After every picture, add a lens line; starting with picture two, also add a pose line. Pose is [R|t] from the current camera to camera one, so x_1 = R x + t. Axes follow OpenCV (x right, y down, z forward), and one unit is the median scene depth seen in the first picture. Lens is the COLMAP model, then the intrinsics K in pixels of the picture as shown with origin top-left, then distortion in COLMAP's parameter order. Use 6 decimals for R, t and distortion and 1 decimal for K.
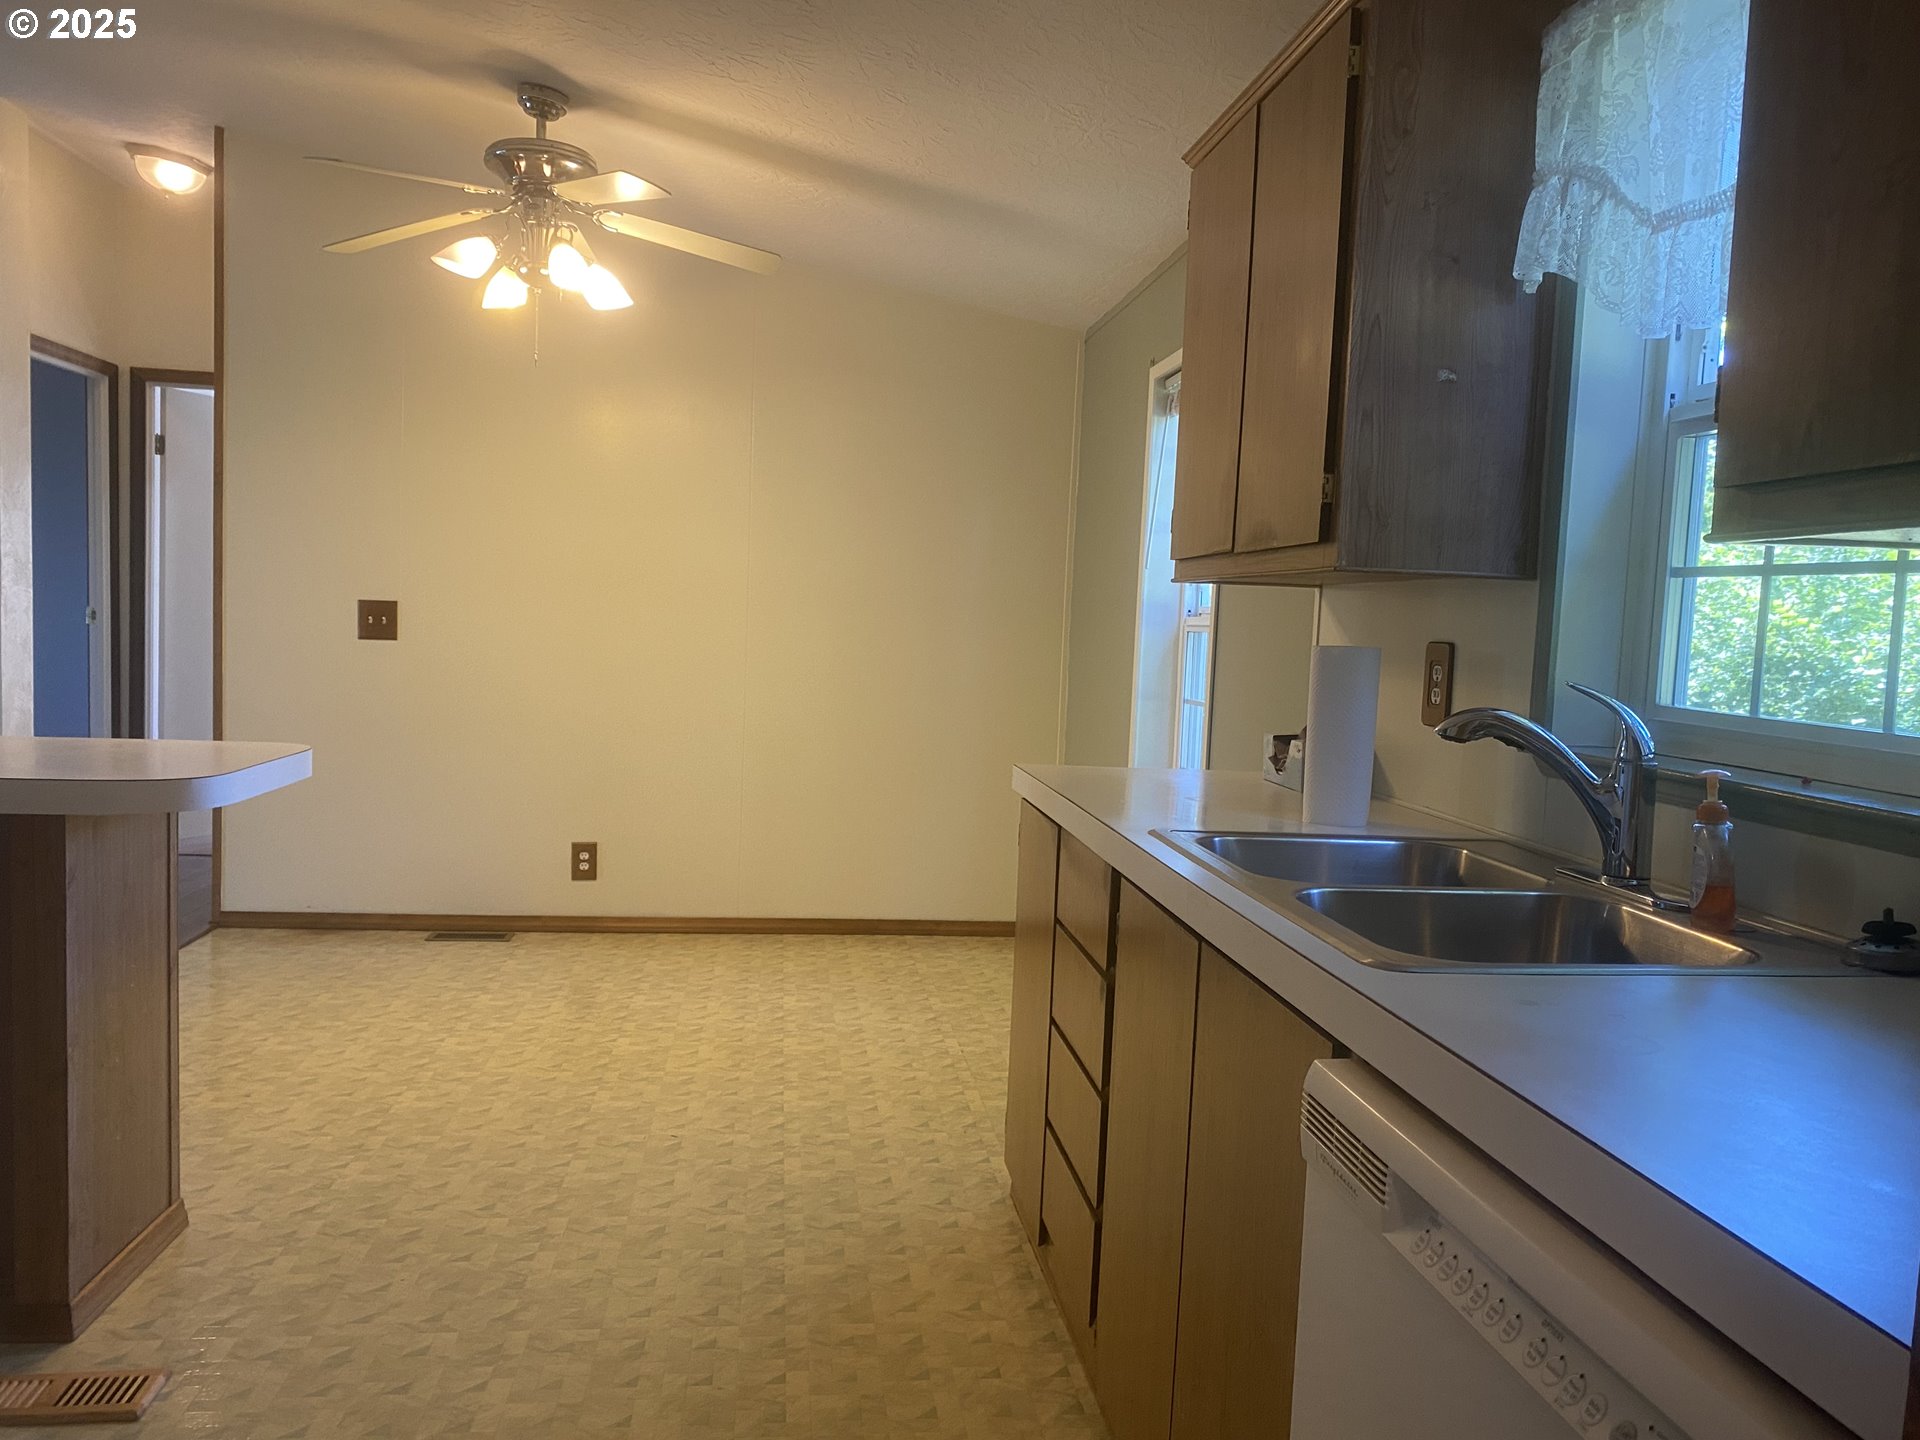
lens RADIAL K [[1458.2, 0, 967.2], [0, 1458.2, 716.8], [0, 0, 1]] dist [0.058542, -0.070452]
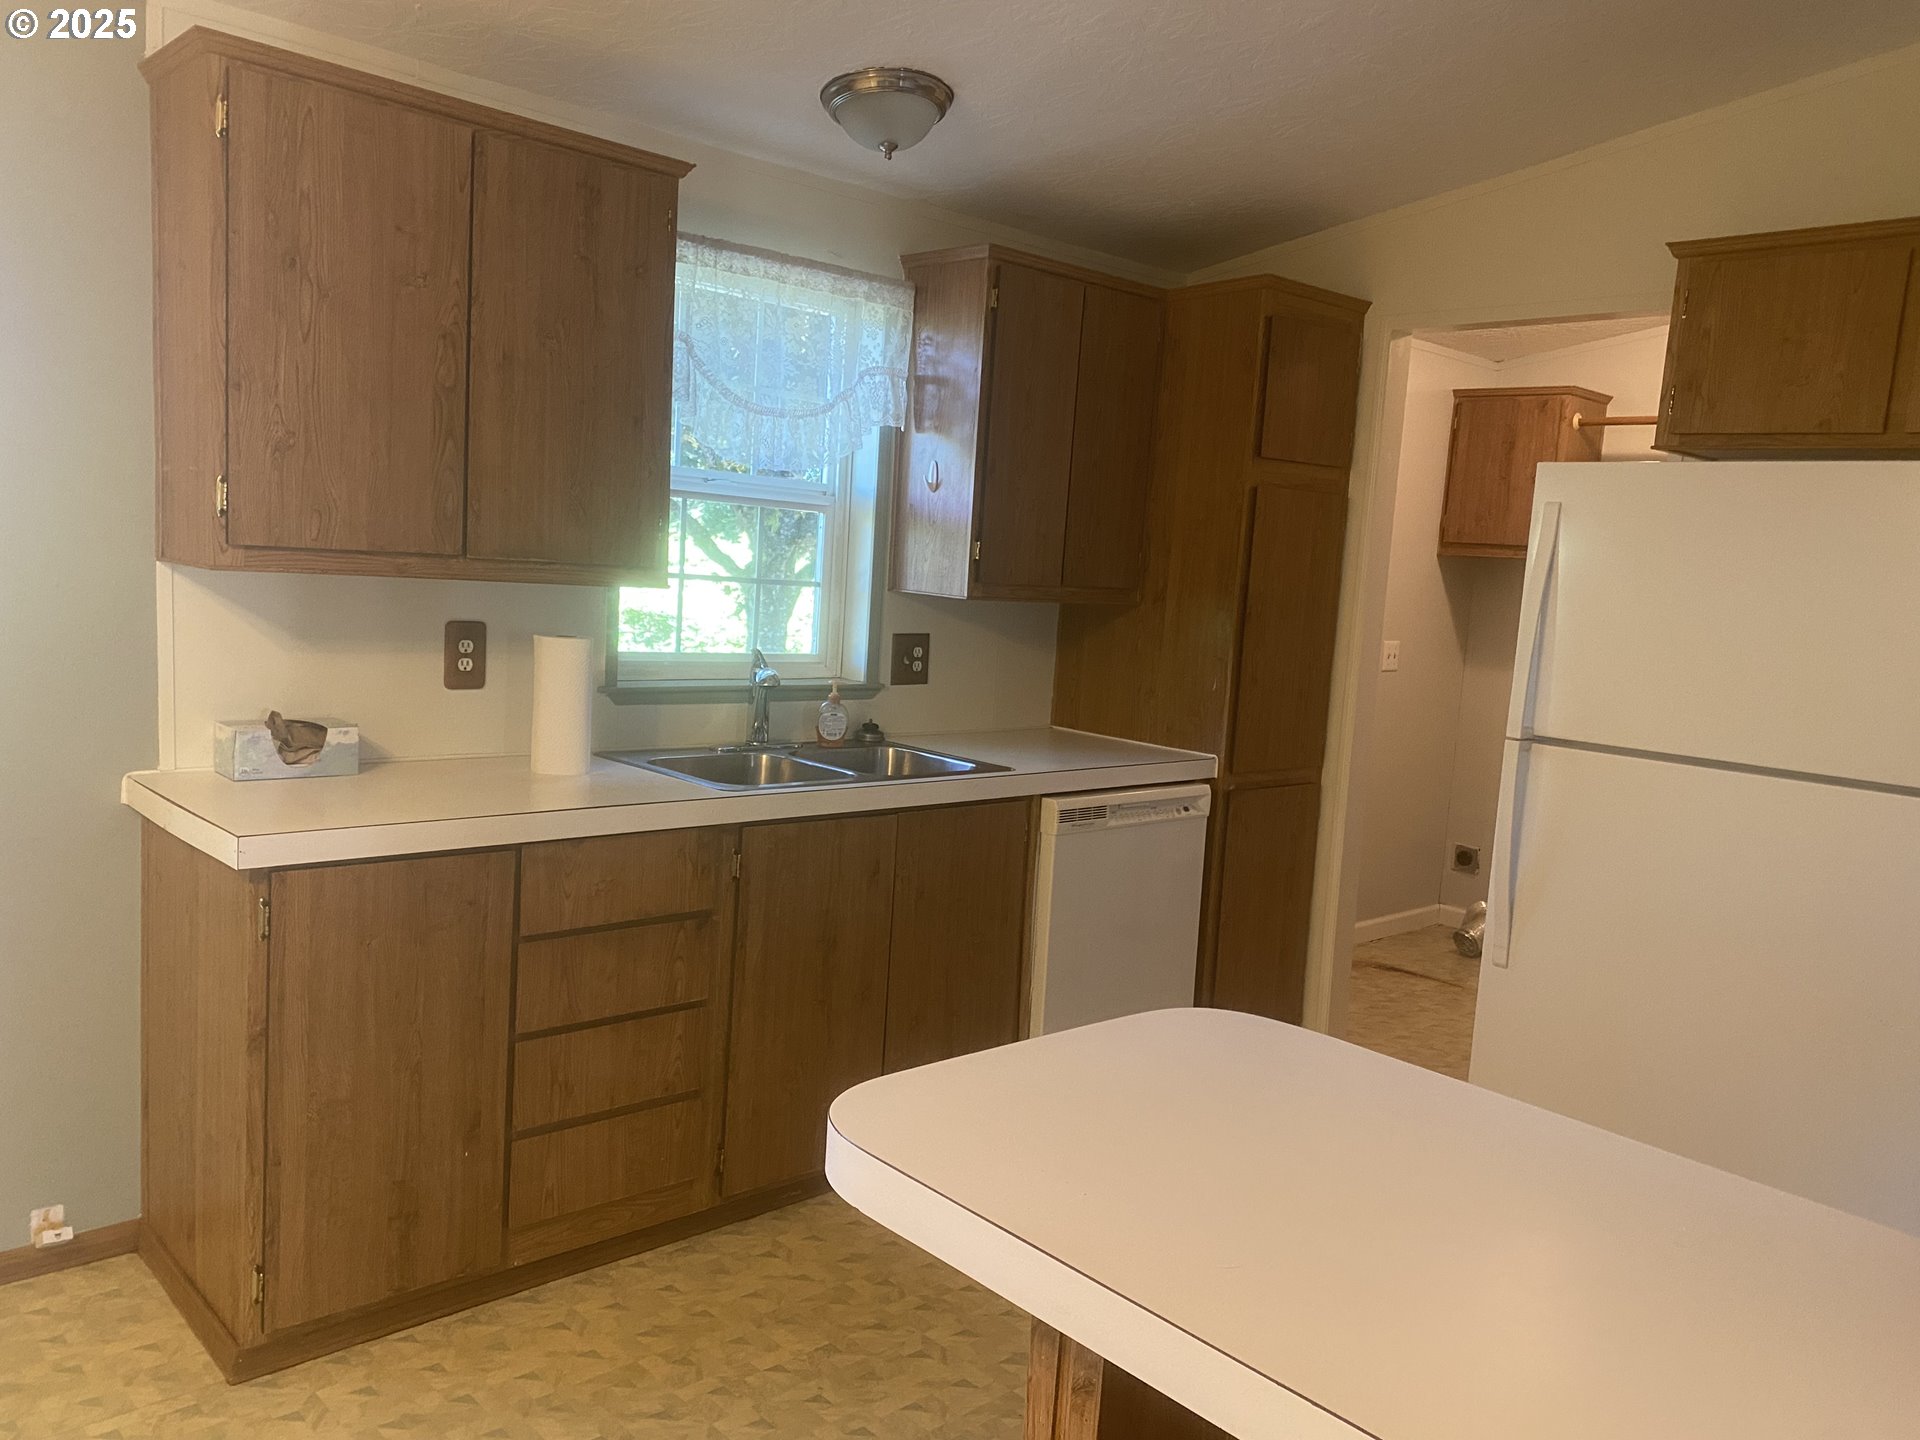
lens RADIAL K [[1458.2, 0, 957.8], [0, 1458.2, 731.1], [0, 0, 1]] dist [0.058542, -0.070452]
pose [[-0.577857, -0.173696, 0.797441, -0.795089], [-0.029515, 0.980899, 0.192268, -0.179626], [-0.815604, 0.087567, -0.571946, 1.183589]]
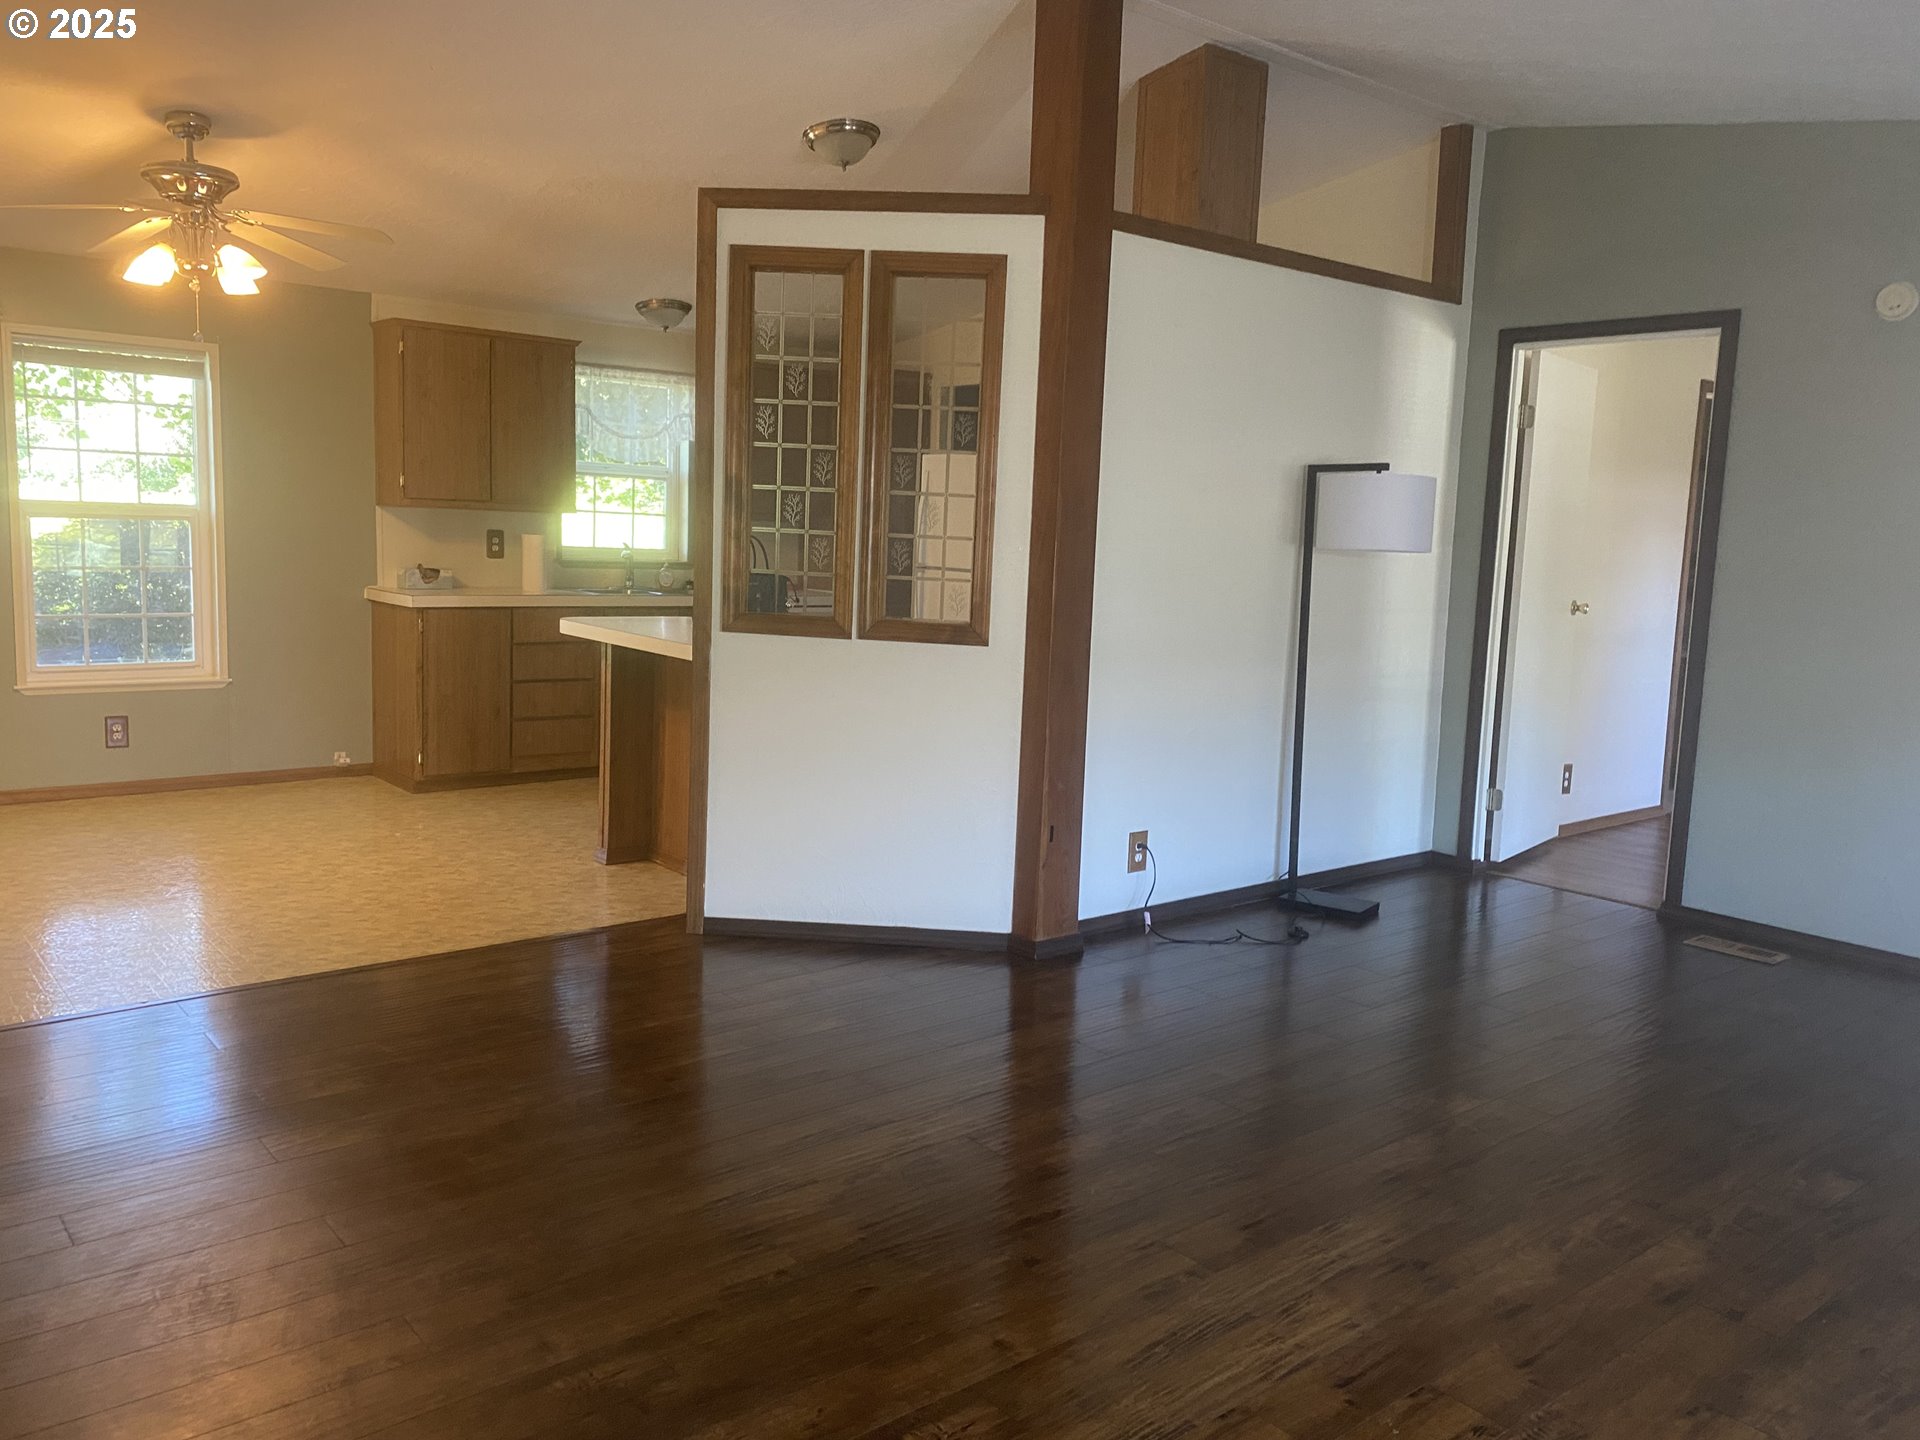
lens RADIAL K [[1458.2, 0, 940.6], [0, 1458.2, 694.7], [0, 0, 1]] dist [0.058542, -0.070452]
pose [[-0.522409, -0.161109, 0.837337, -2.322118], [0.000543, 0.981926, 0.189267, -0.244239], [-0.852695, 0.099329, -0.512880, 1.537388]]
